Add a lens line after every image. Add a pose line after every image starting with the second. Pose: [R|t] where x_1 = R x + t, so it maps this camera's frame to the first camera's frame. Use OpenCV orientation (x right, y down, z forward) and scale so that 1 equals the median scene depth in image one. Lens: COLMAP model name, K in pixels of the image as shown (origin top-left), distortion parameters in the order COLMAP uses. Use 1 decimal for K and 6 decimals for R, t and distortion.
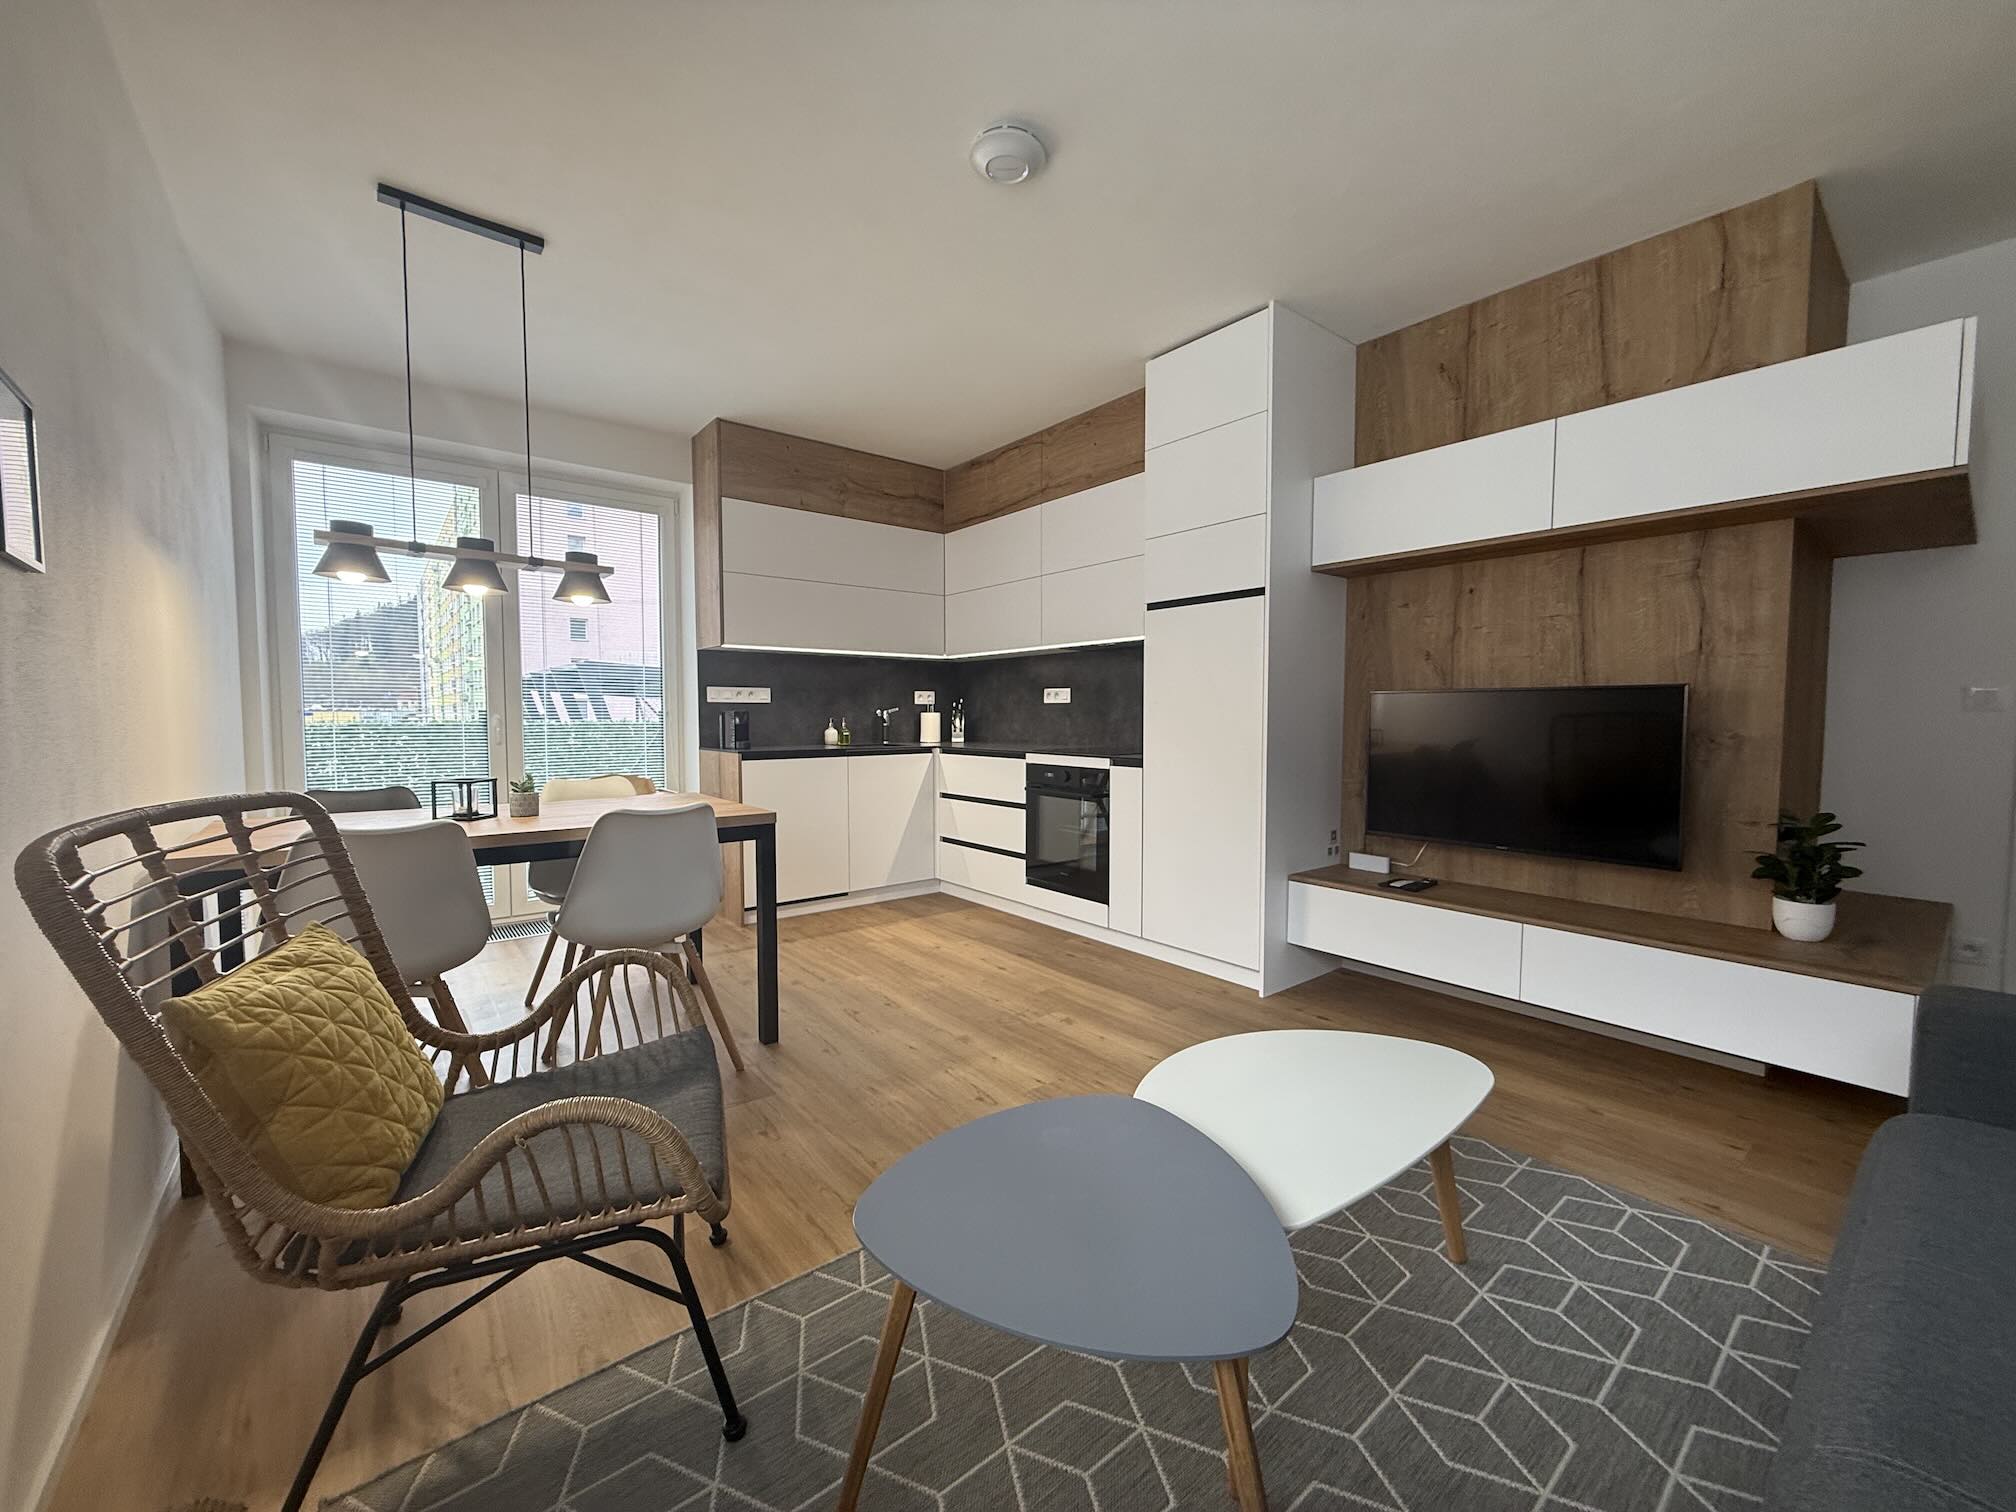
lens RADIAL K [[797.9, 0, 1008.0], [0, 797.9, 756.0], [0, 0, 1]] dist [-0.001565, -0.000191]
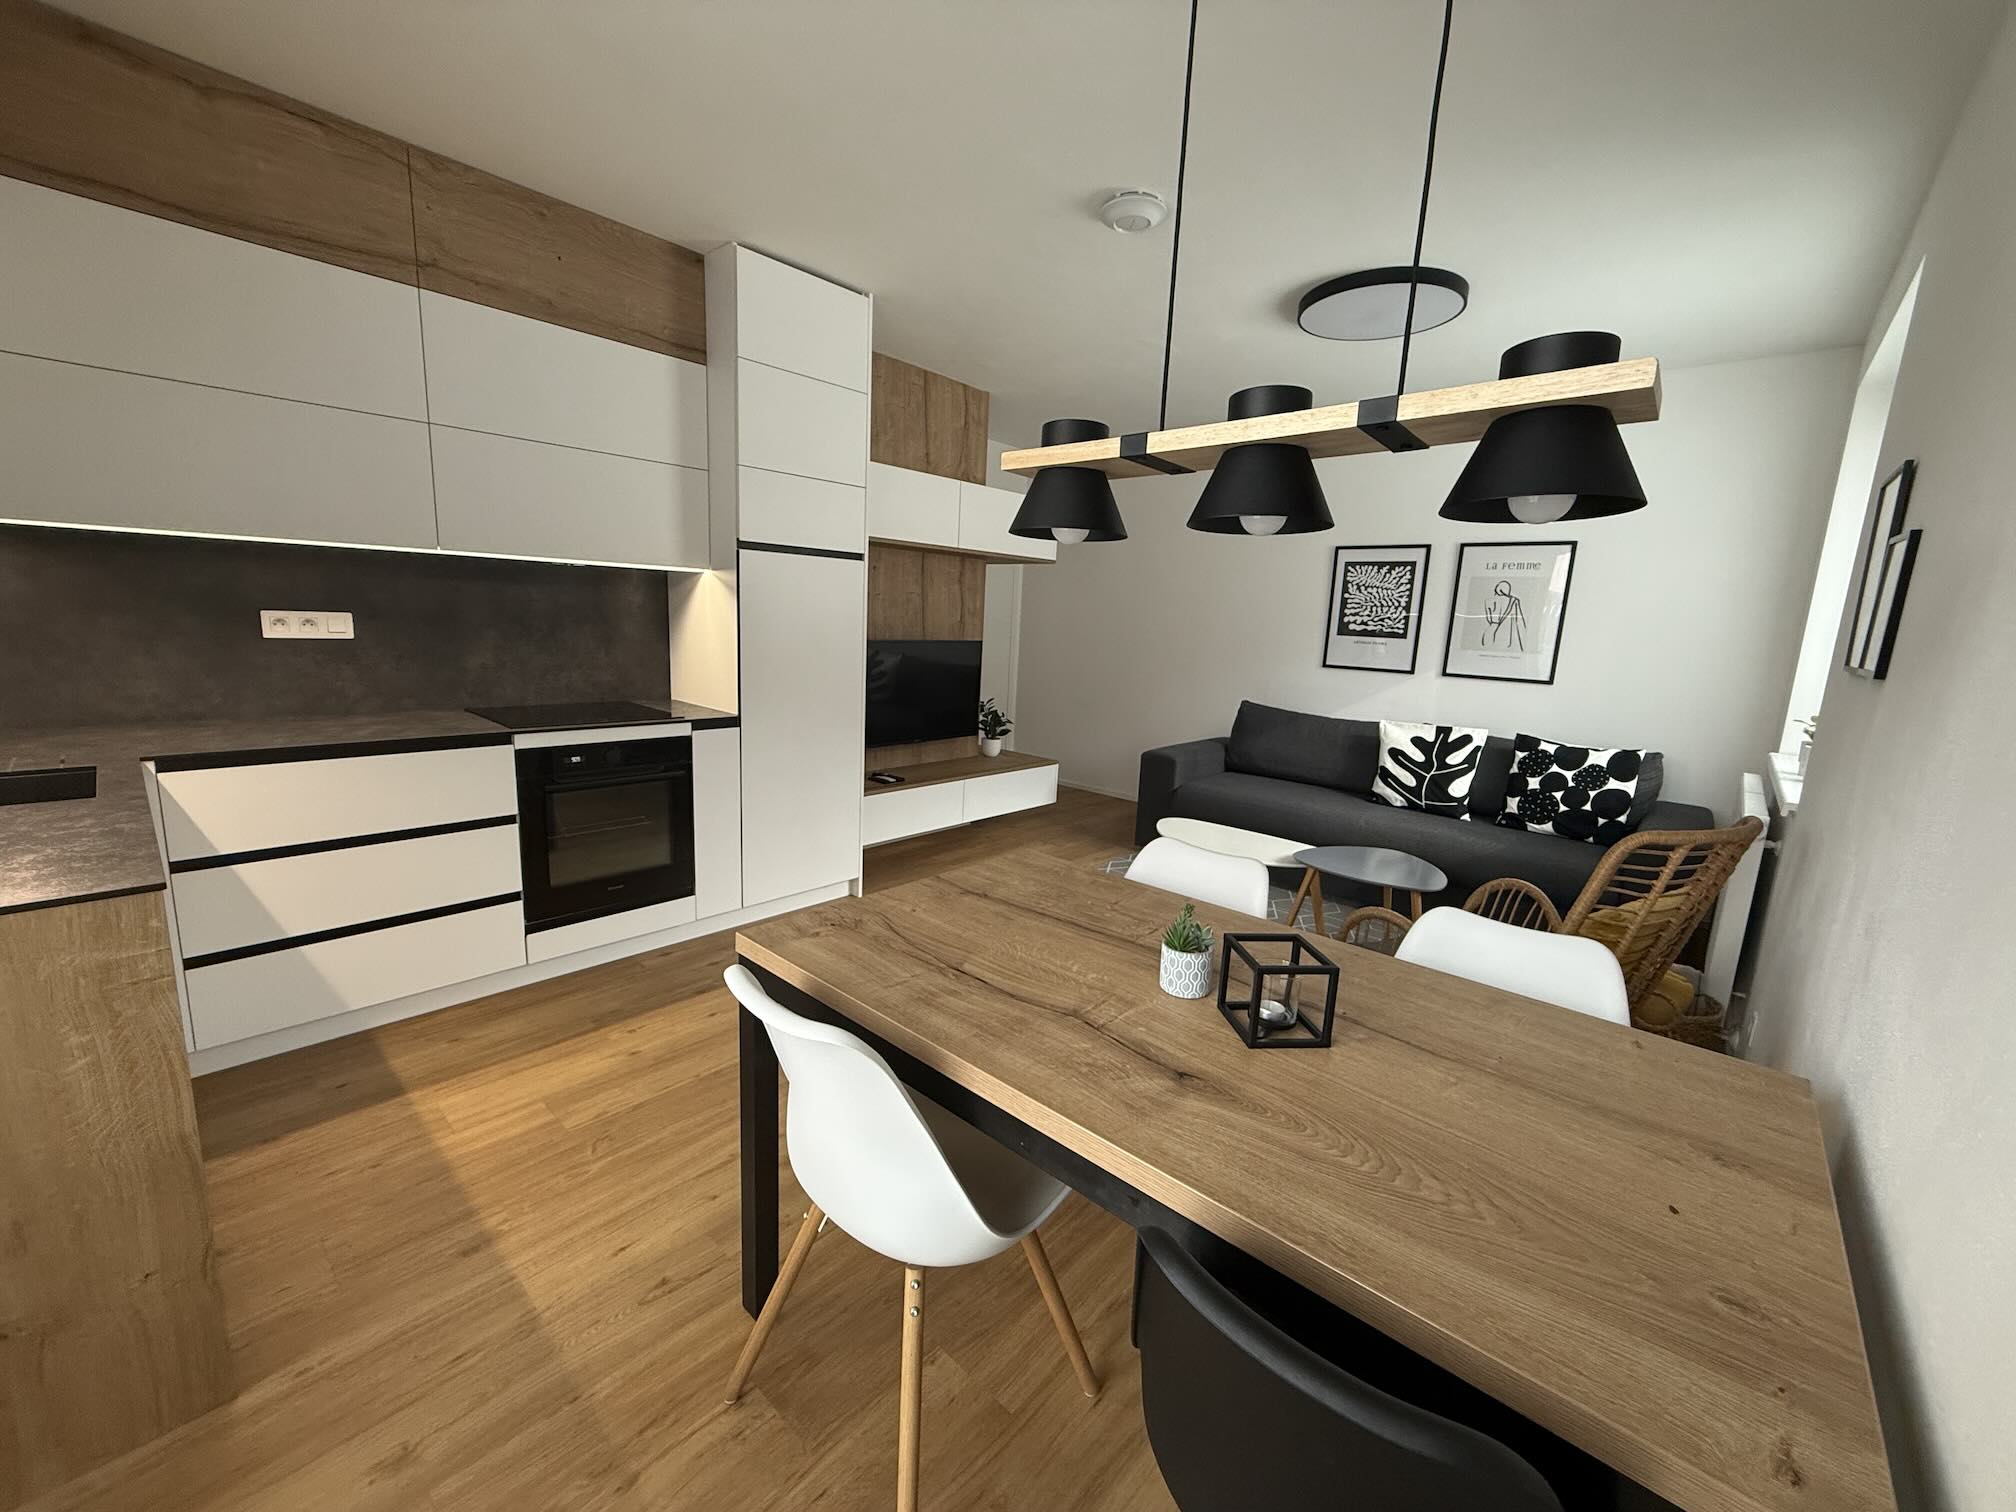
lens RADIAL K [[797.9, 0, 1008.0], [0, 797.9, 756.0], [0, 0, 1]] dist [-0.001565, -0.000191]
pose [[-0.157949, -0.181884, 0.970552, -0.672515], [0.004258, 0.982755, 0.184864, -0.104610], [-0.987438, 0.033332, -0.154450, 0.749403]]
